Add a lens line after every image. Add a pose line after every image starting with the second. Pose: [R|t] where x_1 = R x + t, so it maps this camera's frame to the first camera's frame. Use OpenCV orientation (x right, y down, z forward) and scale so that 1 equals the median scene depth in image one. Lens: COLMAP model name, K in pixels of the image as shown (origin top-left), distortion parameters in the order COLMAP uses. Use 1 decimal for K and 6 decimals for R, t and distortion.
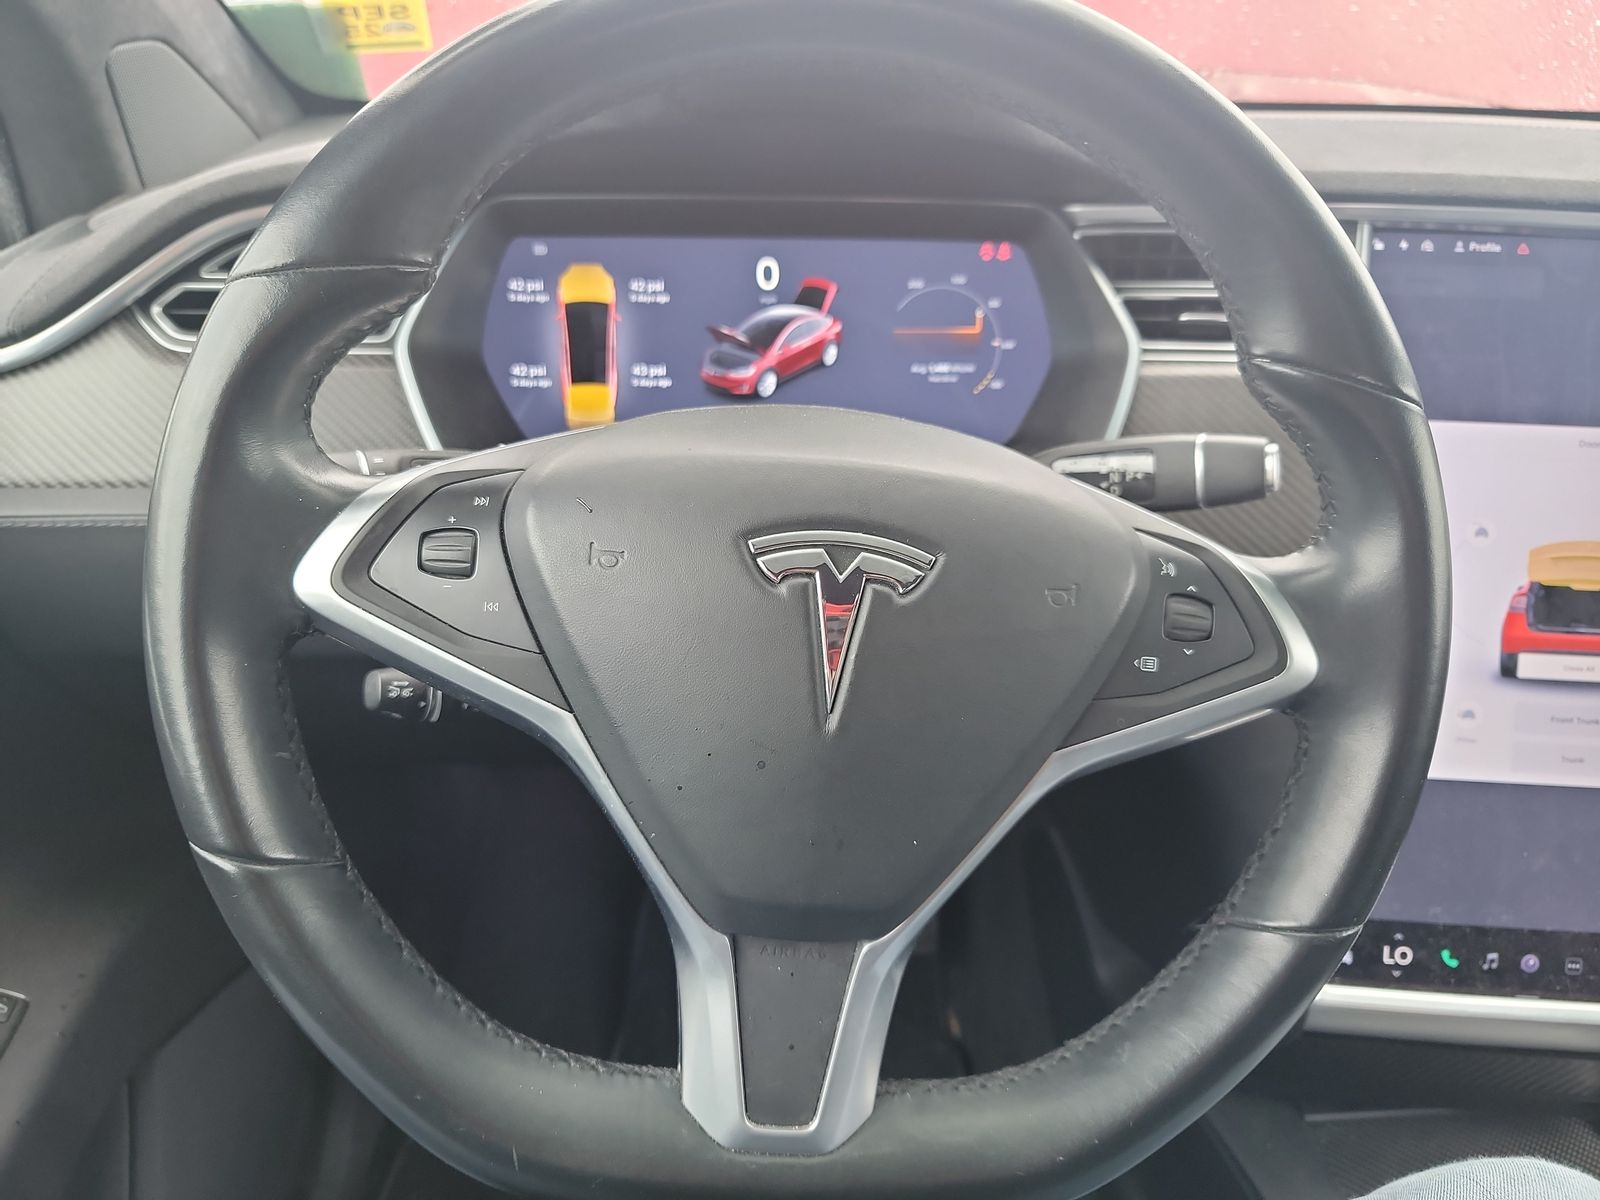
lens RADIAL K [[1124.3, 0, 800.0], [0, 1124.3, 600.0], [0, 0, 1]] dist [0.028599, 0.001329]
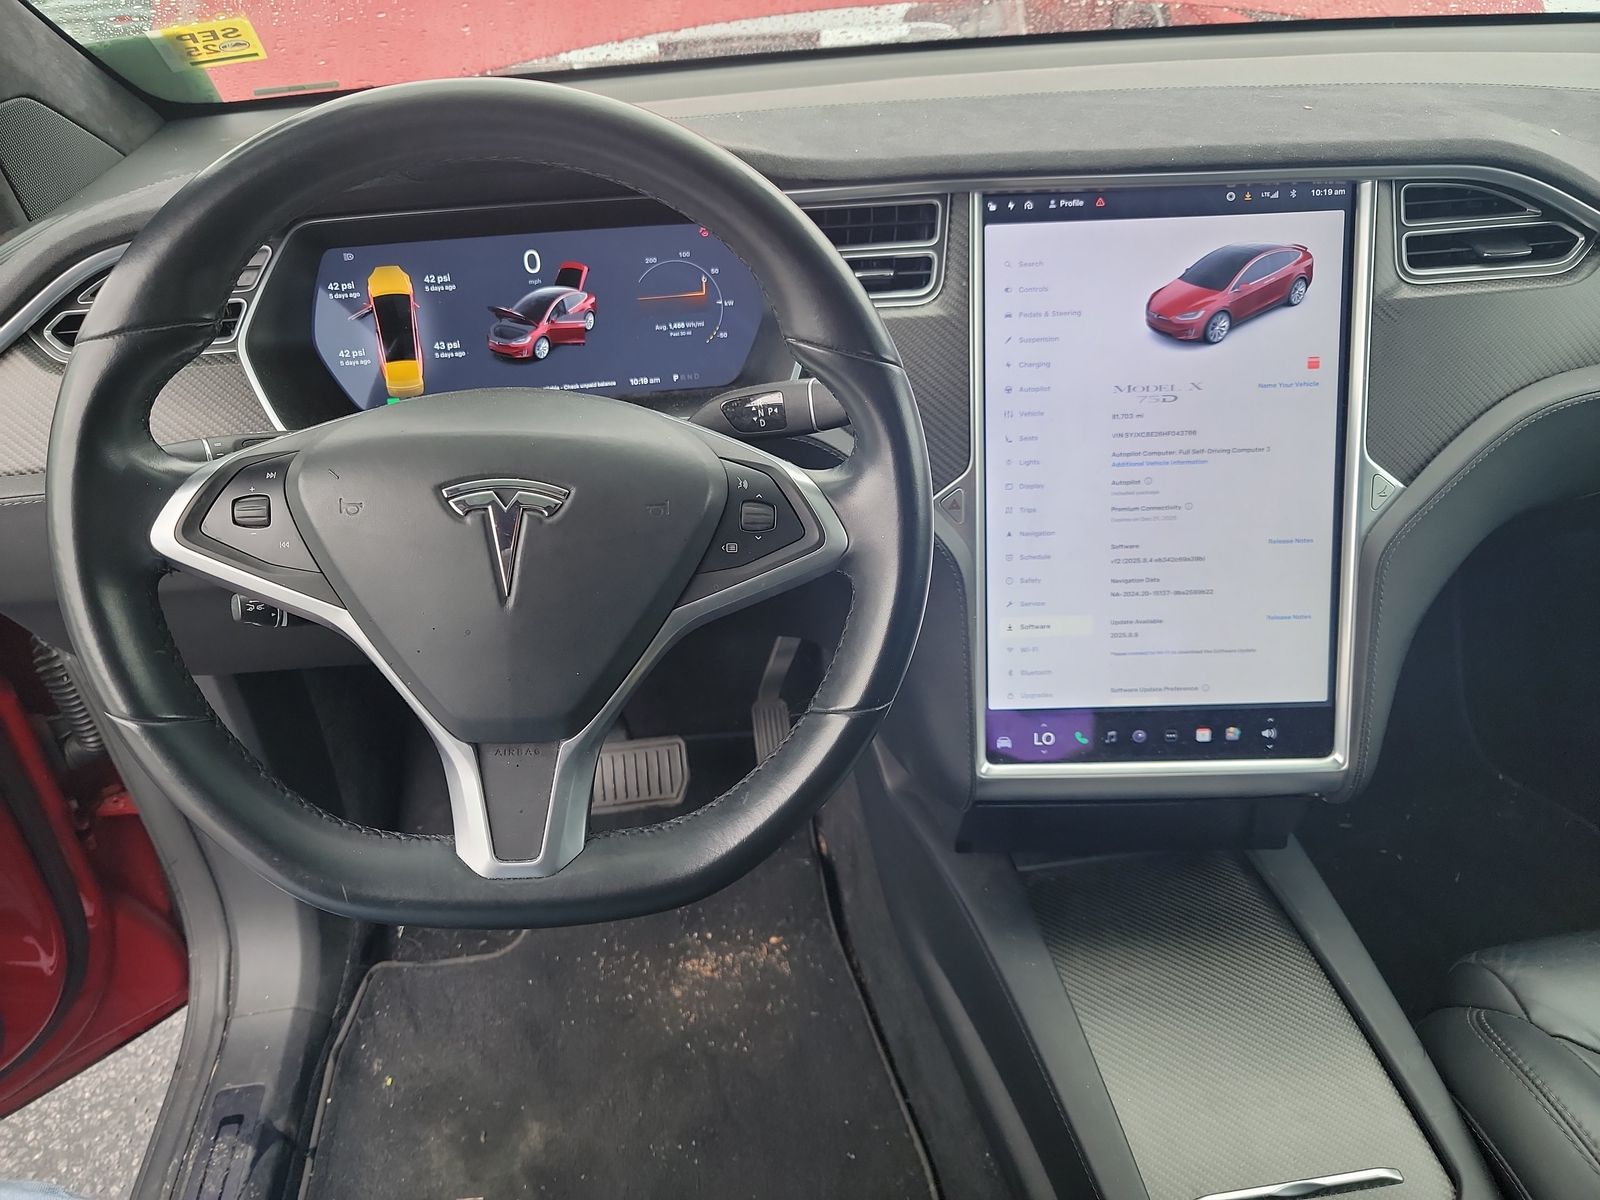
lens RADIAL K [[1105.1, 0, 800.0], [0, 1105.1, 600.0], [0, 0, 1]] dist [0.064996, -0.036702]
pose [[0.996561, -0.082131, 0.010998, 0.238576], [0.080694, 0.992054, 0.096526, -0.005881], [-0.018839, -0.095306, 0.995270, -0.314961]]
